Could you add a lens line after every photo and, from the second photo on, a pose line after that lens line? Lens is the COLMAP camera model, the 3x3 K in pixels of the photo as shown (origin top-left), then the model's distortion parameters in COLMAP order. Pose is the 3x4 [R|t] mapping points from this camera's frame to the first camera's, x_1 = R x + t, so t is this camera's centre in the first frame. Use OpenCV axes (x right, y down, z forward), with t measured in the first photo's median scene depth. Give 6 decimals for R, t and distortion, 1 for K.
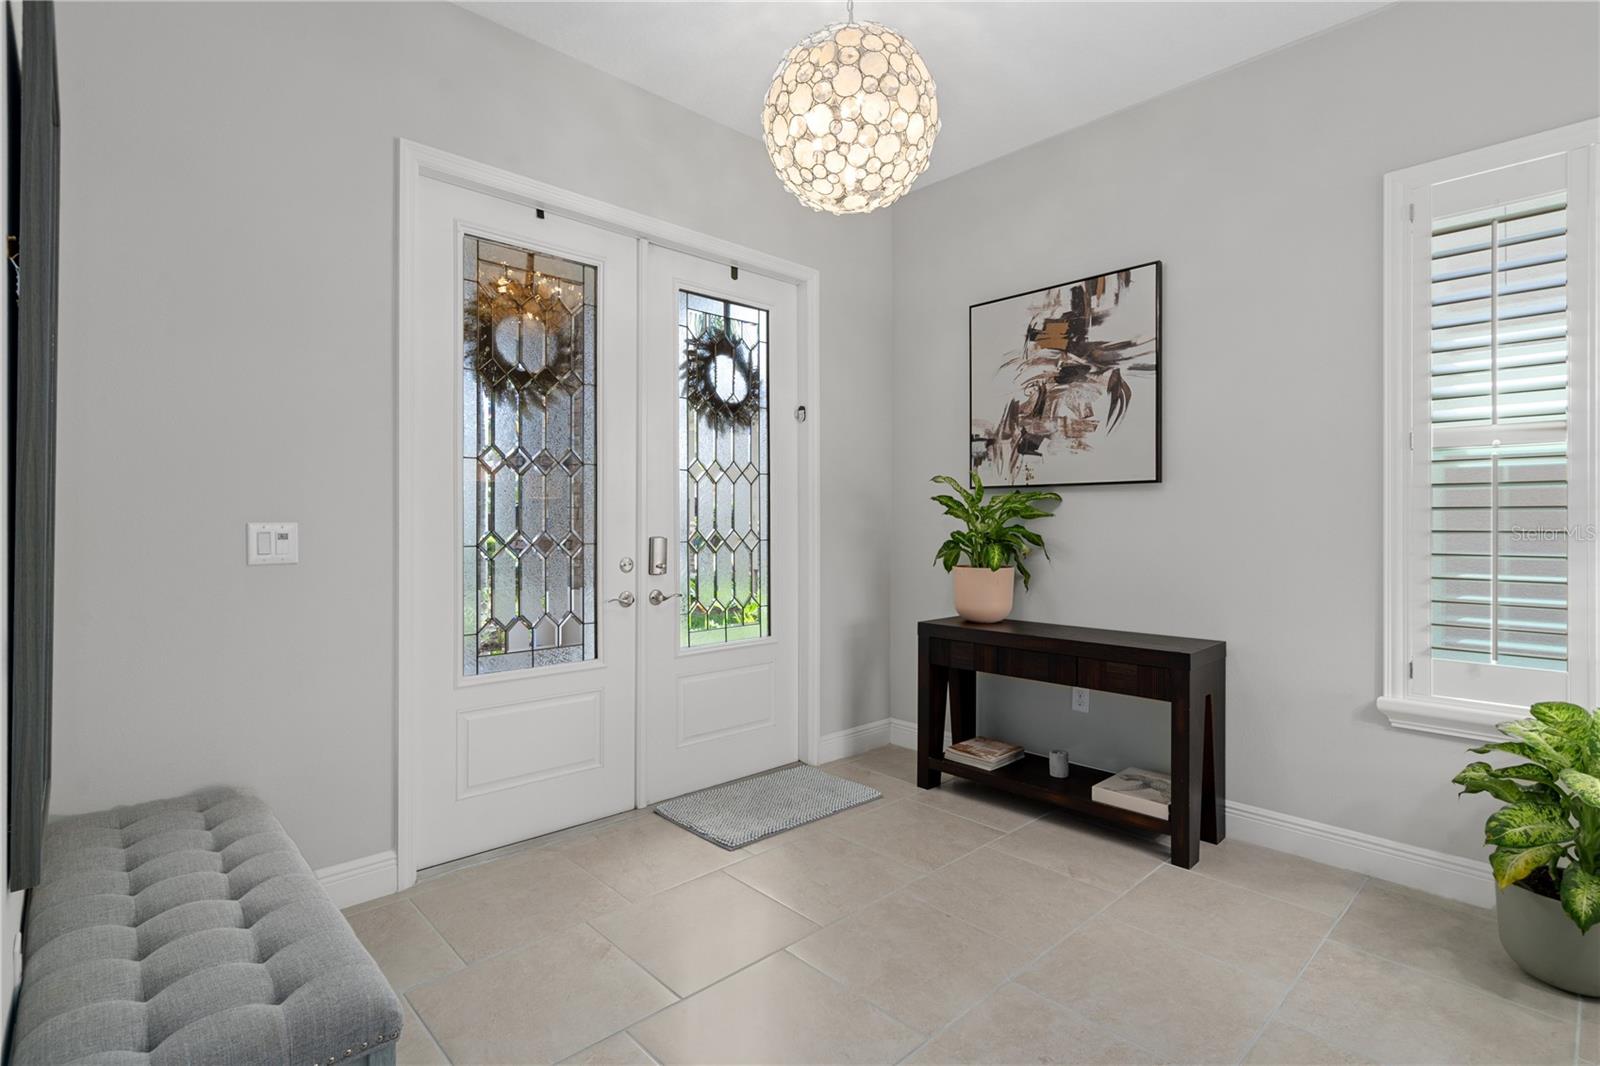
lens RADIAL K [[791.7, 0, 789.8], [0, 791.7, 530.8], [0, 0, 1]] dist [-0.000207, 0.001952]
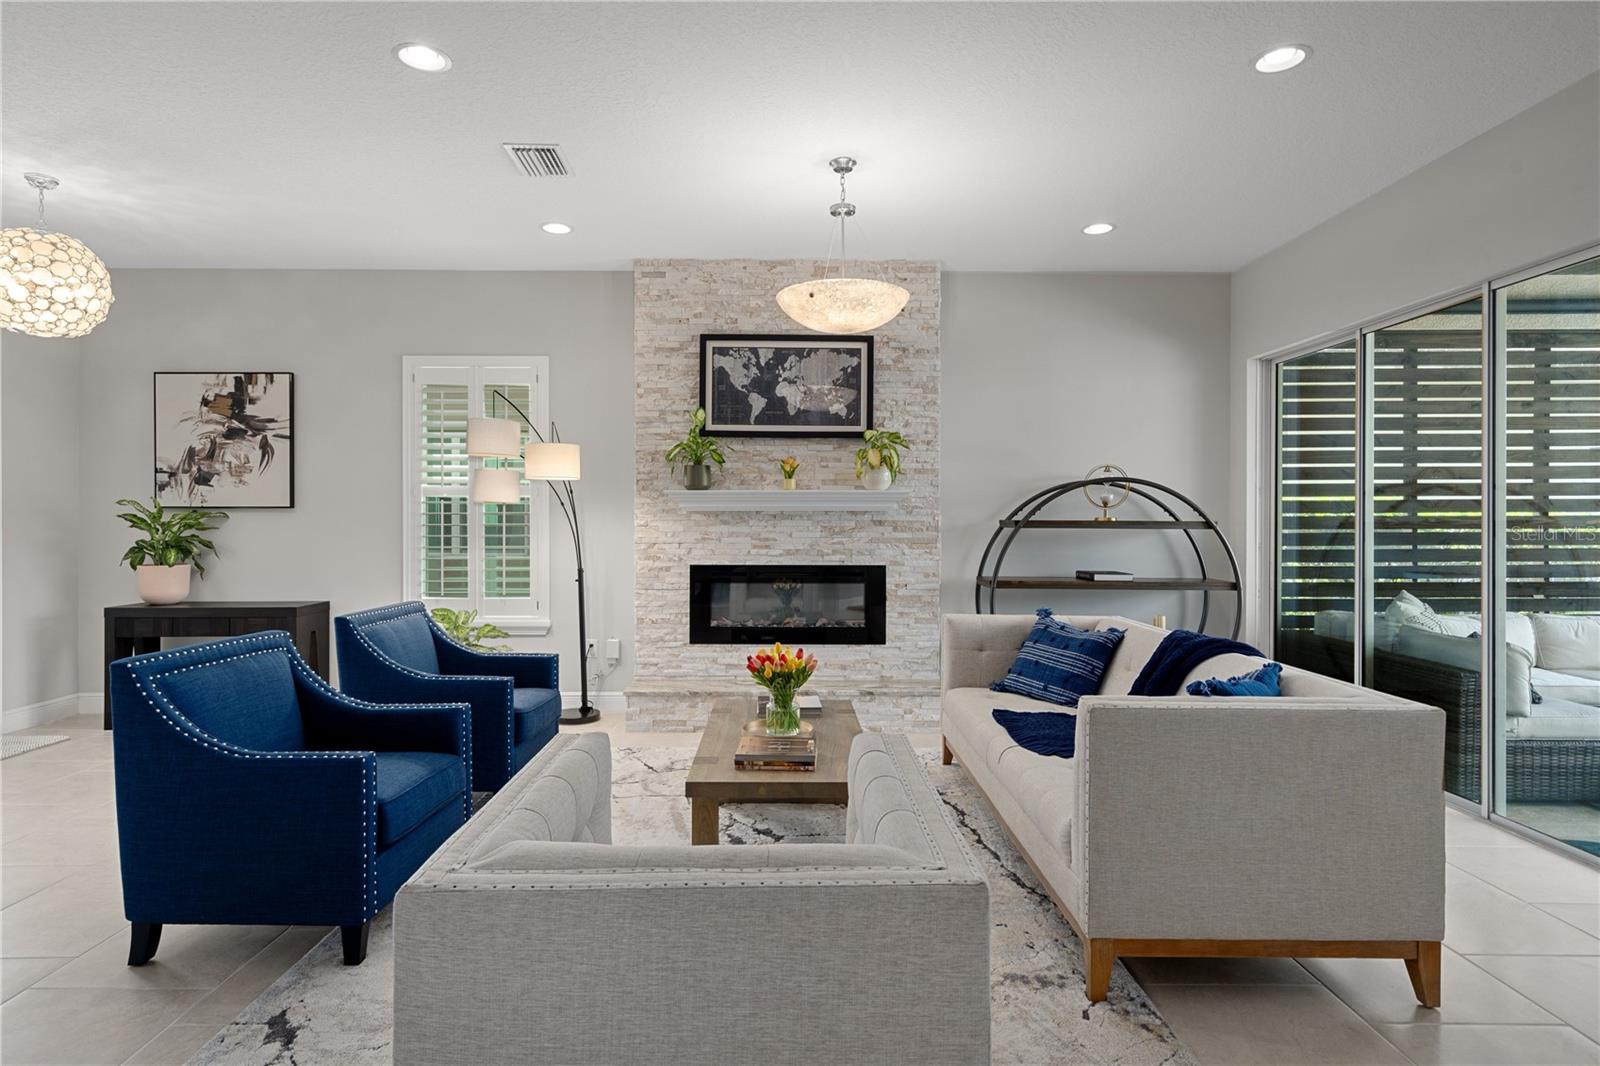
lens RADIAL K [[848.5, 0, 793.0], [0, 848.5, 520.1], [0, 0, 1]] dist [0.001076, 0.002777]
pose [[0.682633, 0.000904, 0.730761, -0.097392], [0.008211, 0.999927, -0.008907, -0.011241], [-0.730715, 0.012081, 0.682576, -0.864419]]
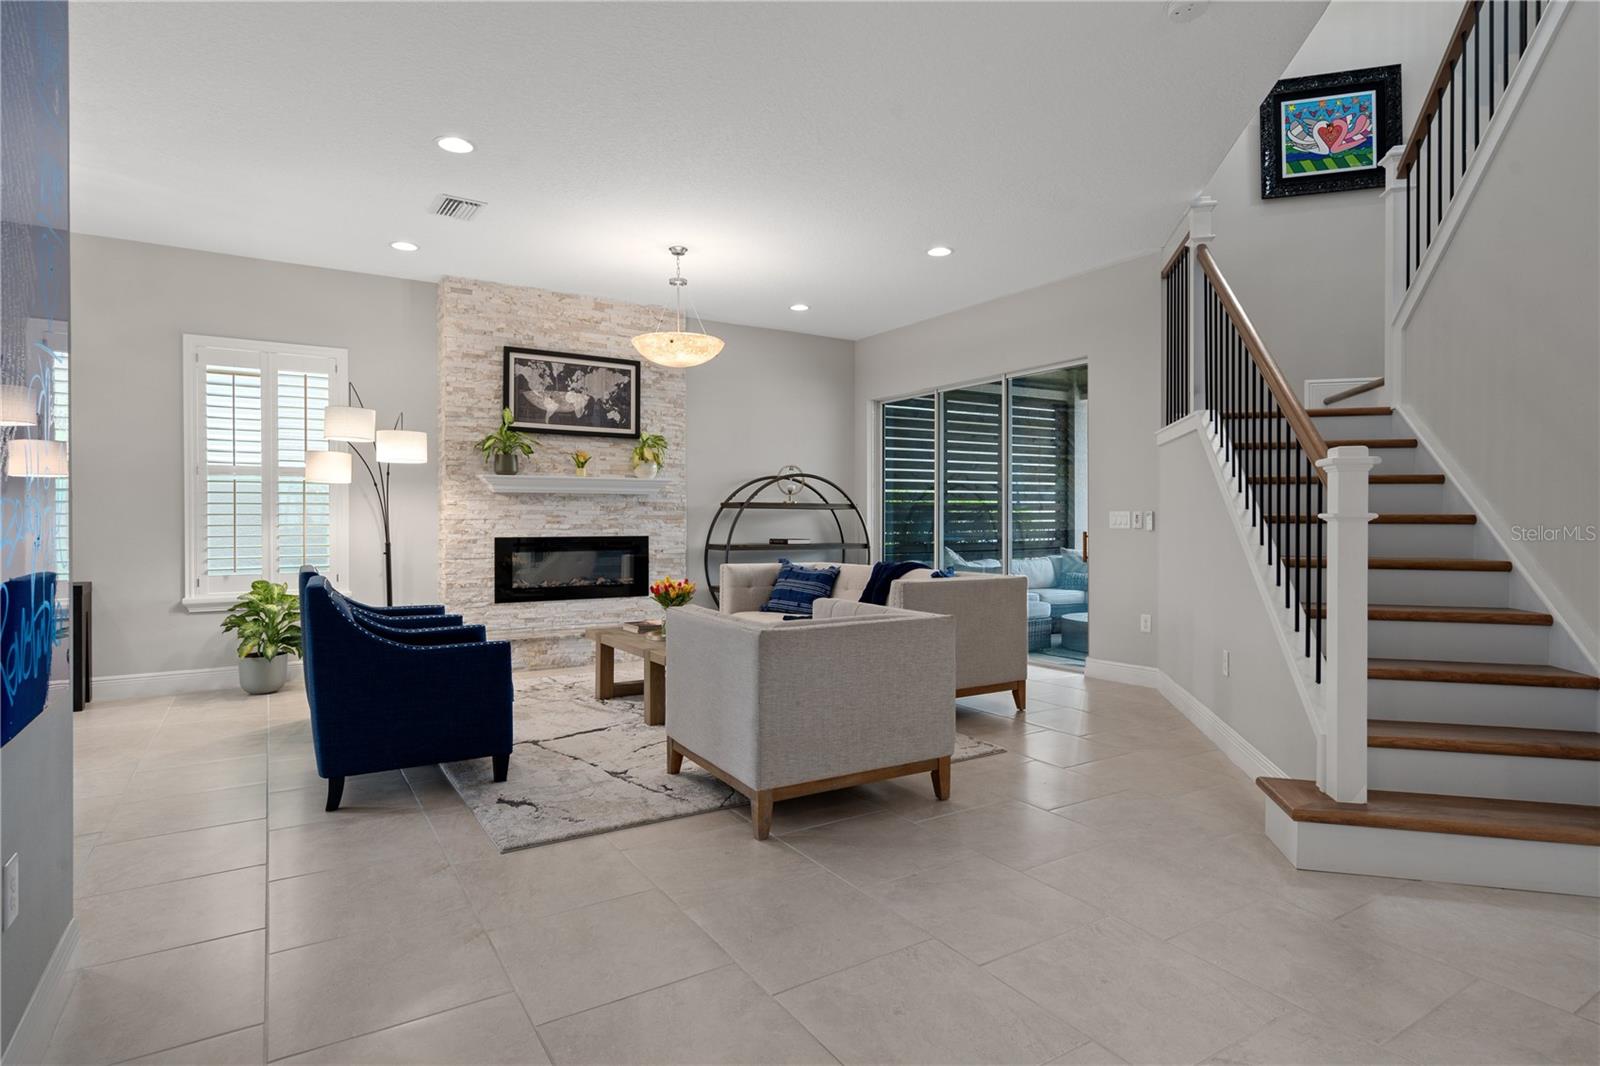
lens RADIAL K [[848.5, 0, 801.3], [0, 848.5, 524.7], [0, 0, 1]] dist [0.001076, 0.002777]
pose [[0.192089, -0.004984, 0.981365, -0.771718], [0.014750, 0.999889, 0.002192, 0.031841], [-0.981267, 0.014054, 0.192141, -0.688427]]
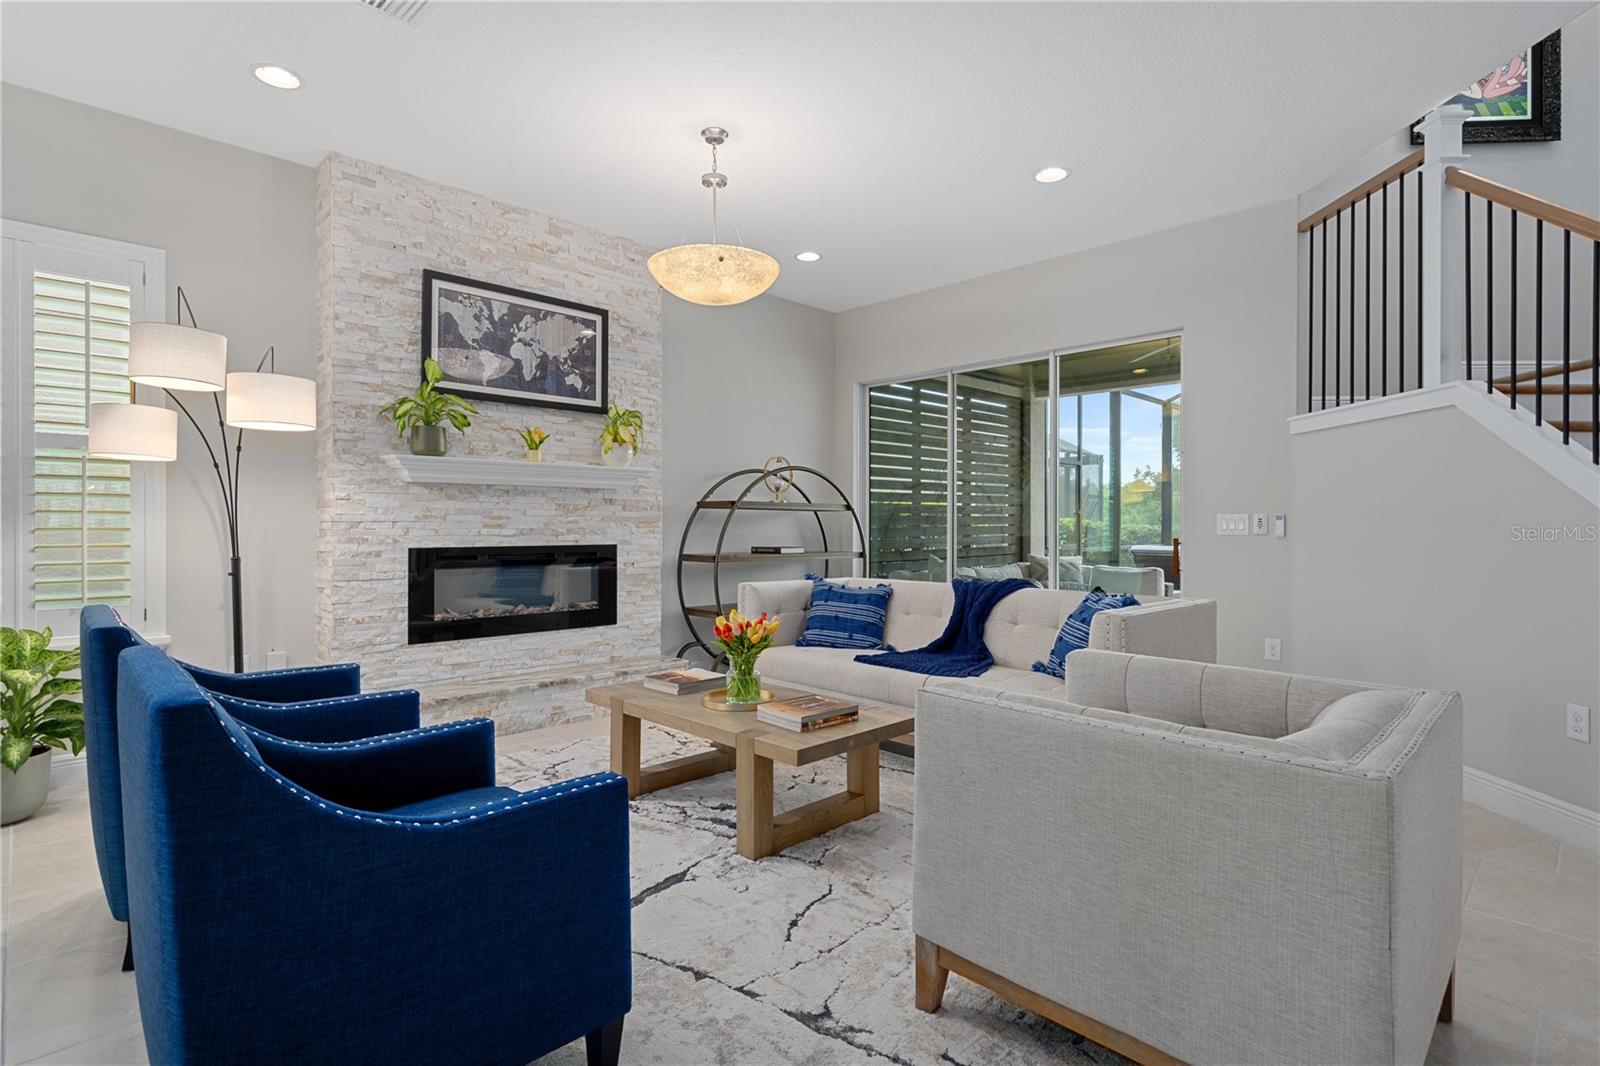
lens RADIAL K [[791.7, 0, 795.2], [0, 791.7, 526.6], [0, 0, 1]] dist [-0.000207, 0.001952]
pose [[-0.020193, -0.002456, 0.999793, -0.283087], [0.012729, 0.999915, 0.002714, 0.026133], [-0.999715, 0.012781, -0.020161, -0.237491]]
